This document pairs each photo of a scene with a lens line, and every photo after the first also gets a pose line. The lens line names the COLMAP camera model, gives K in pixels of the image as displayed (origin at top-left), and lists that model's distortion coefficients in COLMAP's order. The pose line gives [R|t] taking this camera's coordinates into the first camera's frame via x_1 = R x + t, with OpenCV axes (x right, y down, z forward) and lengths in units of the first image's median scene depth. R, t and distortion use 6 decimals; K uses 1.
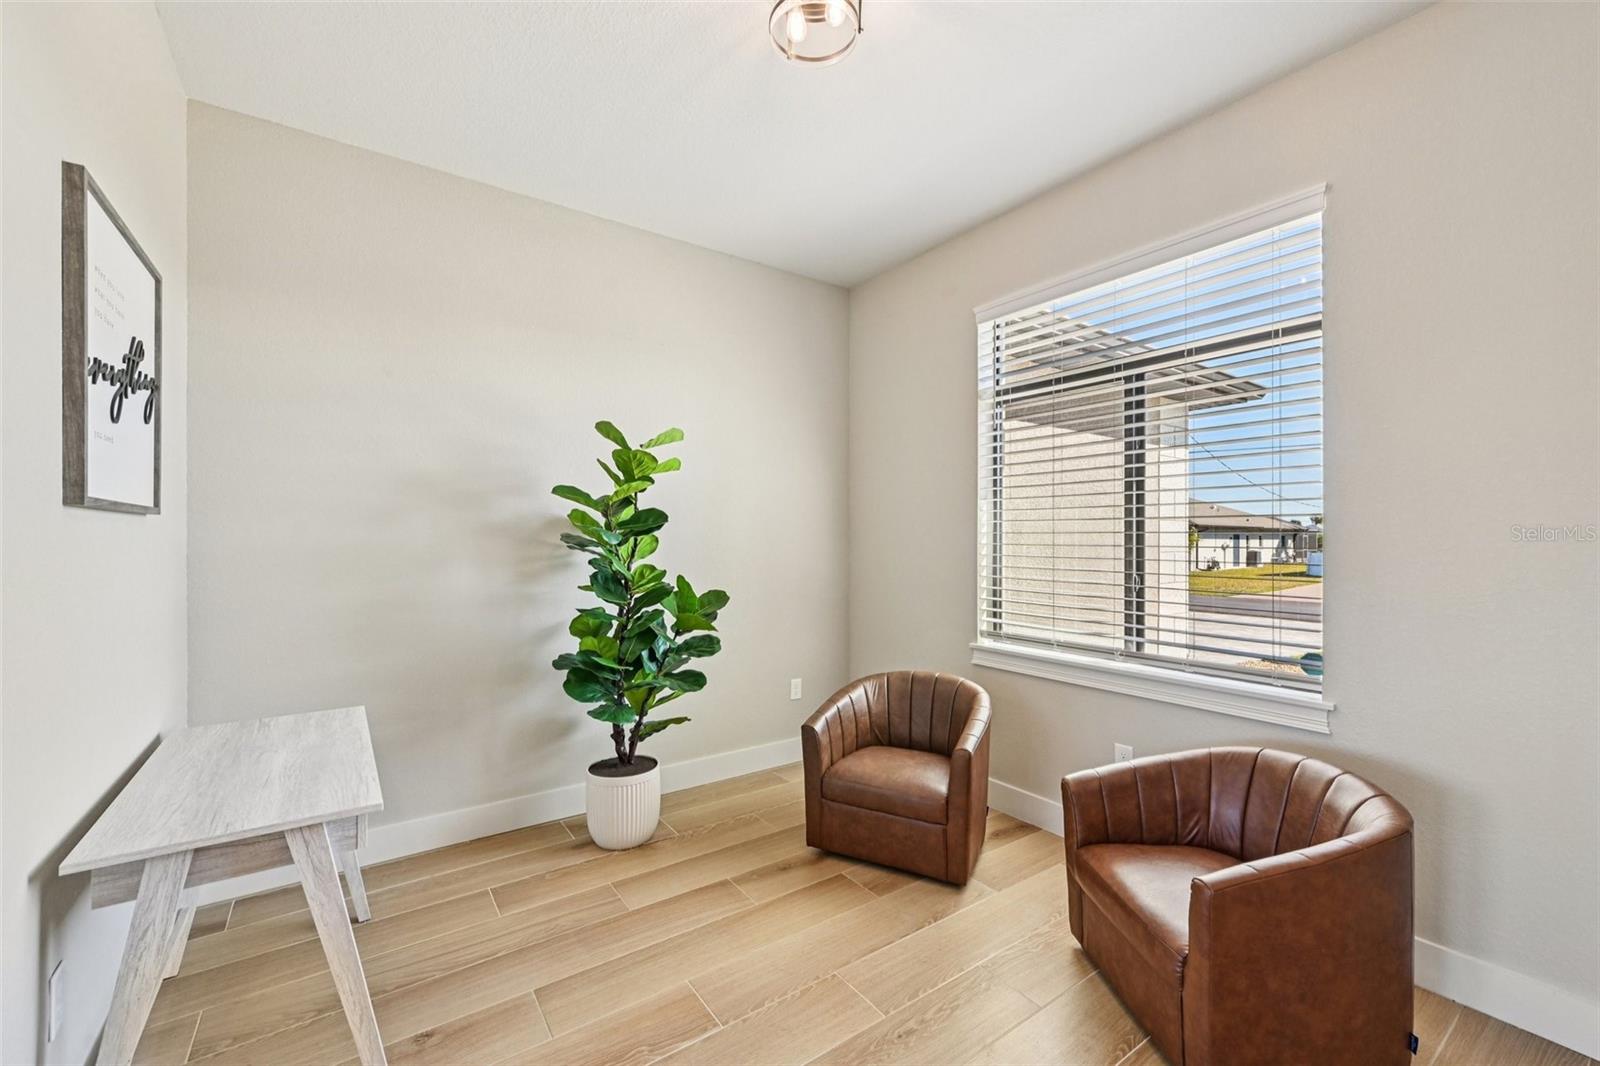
lens RADIAL K [[652.2, 0, 809.1], [0, 652.2, 533.3], [0, 0, 1]] dist [0.004361, -0.000138]
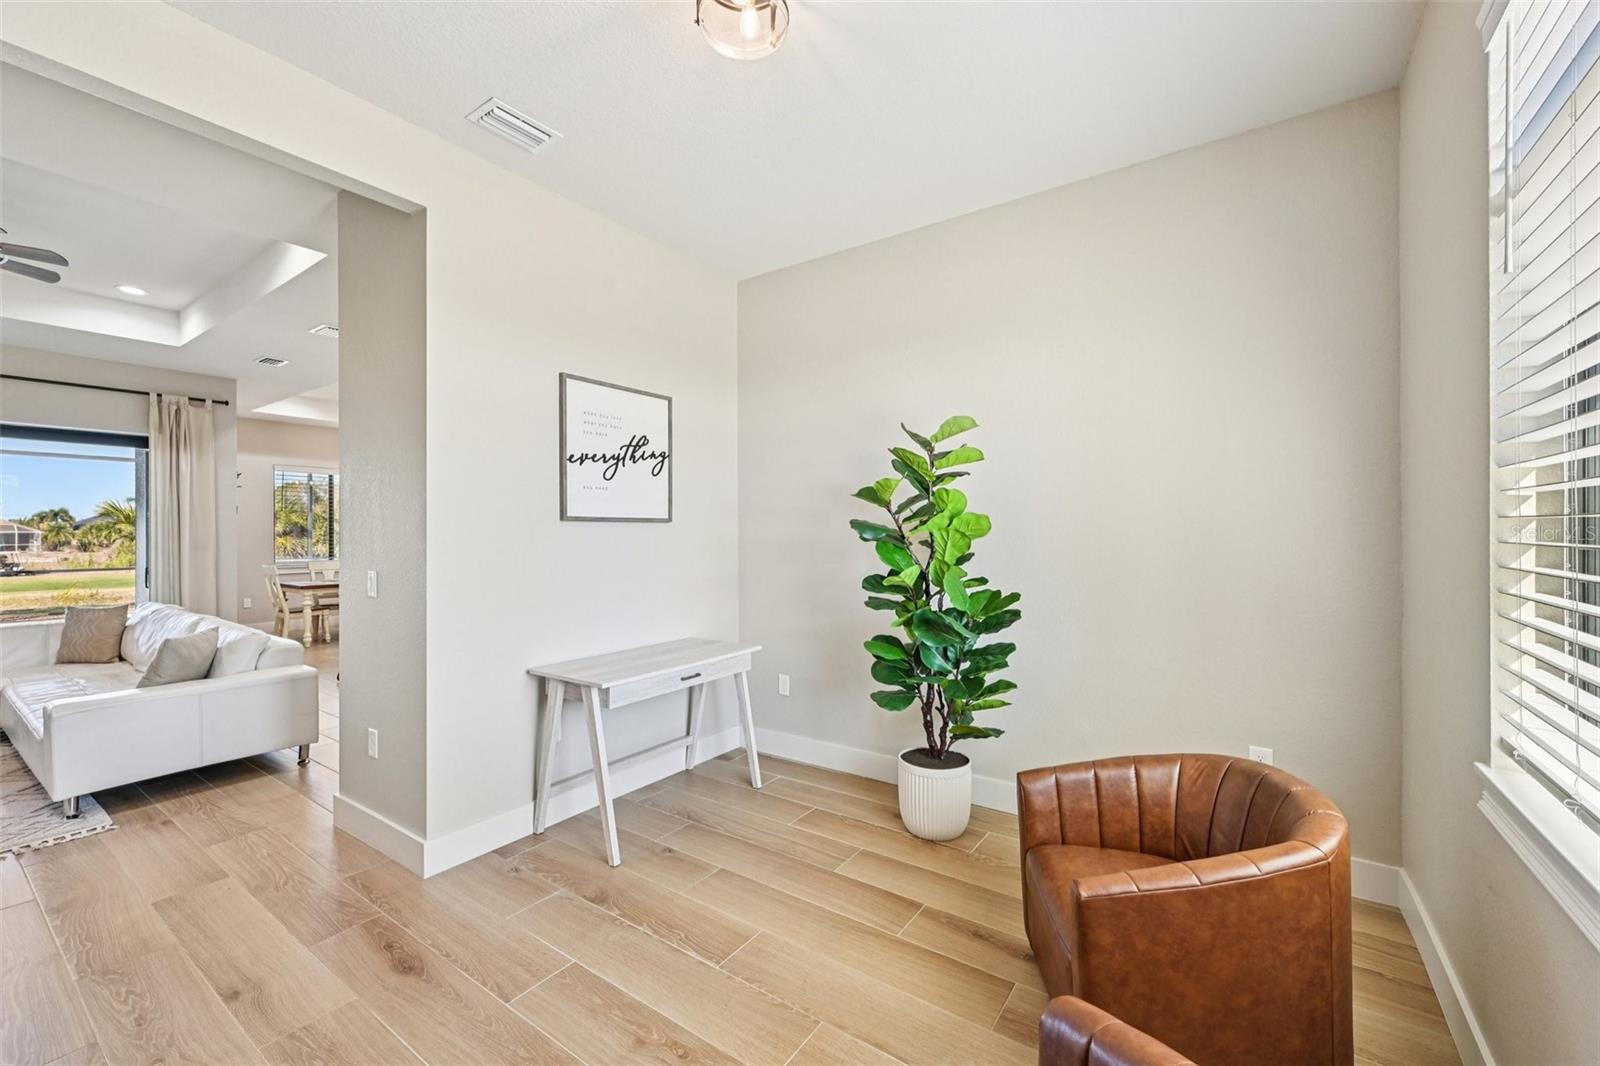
lens RADIAL K [[652.2, 0, 806.1], [0, 652.2, 531.2], [0, 0, 1]] dist [0.004361, -0.000138]
pose [[0.331463, -0.007783, -0.943436, 0.670255], [0.010128, 0.999938, -0.004691, 0.007819], [0.943414, -0.008000, 0.331521, 0.529127]]
